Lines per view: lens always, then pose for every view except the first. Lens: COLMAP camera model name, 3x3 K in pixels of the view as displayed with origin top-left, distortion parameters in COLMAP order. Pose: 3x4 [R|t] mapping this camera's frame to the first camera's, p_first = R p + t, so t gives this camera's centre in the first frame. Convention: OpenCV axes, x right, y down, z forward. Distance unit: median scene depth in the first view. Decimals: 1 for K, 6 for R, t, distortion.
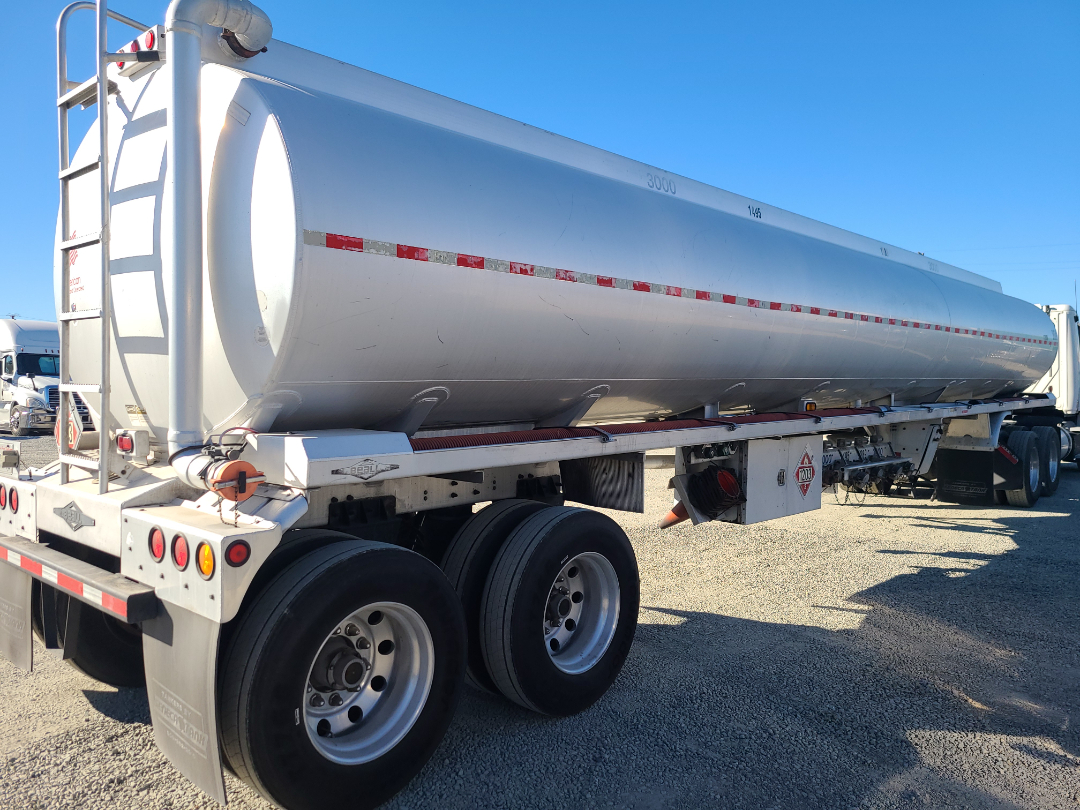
lens RADIAL K [[810.7, 0, 533.4], [0, 810.7, 397.5], [0, 0, 1]] dist [0.064255, -0.048949]
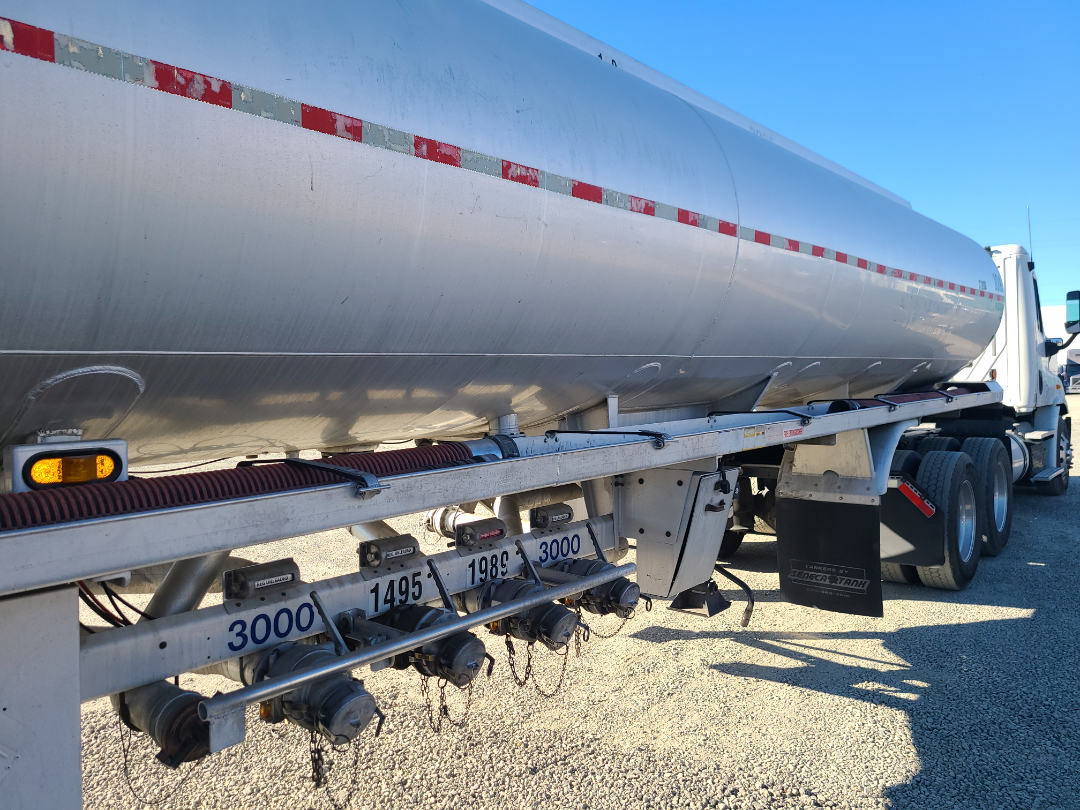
lens RADIAL K [[810.7, 0, 541.2], [0, 810.7, 403.6], [0, 0, 1]] dist [0.064255, -0.048949]
pose [[0.998378, -0.026818, 0.050212, 0.369024], [0.026338, 0.999601, 0.010193, -0.005660], [-0.050465, -0.008854, 0.998687, 0.576953]]
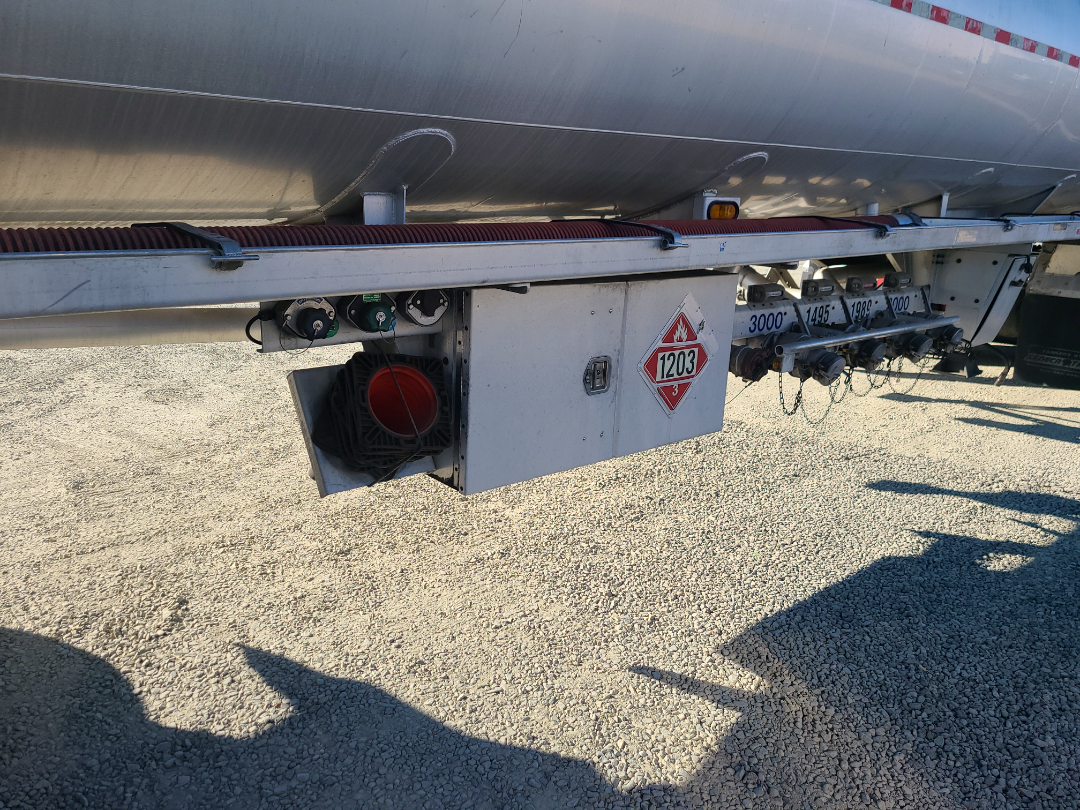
lens RADIAL K [[829.8, 0, 530.7], [0, 829.8, 390.1], [0, 0, 1]] dist [0.031702, -0.001160]
pose [[0.994822, 0.047053, -0.090081, 0.216876], [-0.026557, 0.975925, 0.216485, 0.008771], [0.098099, -0.212972, 0.972121, 0.401631]]
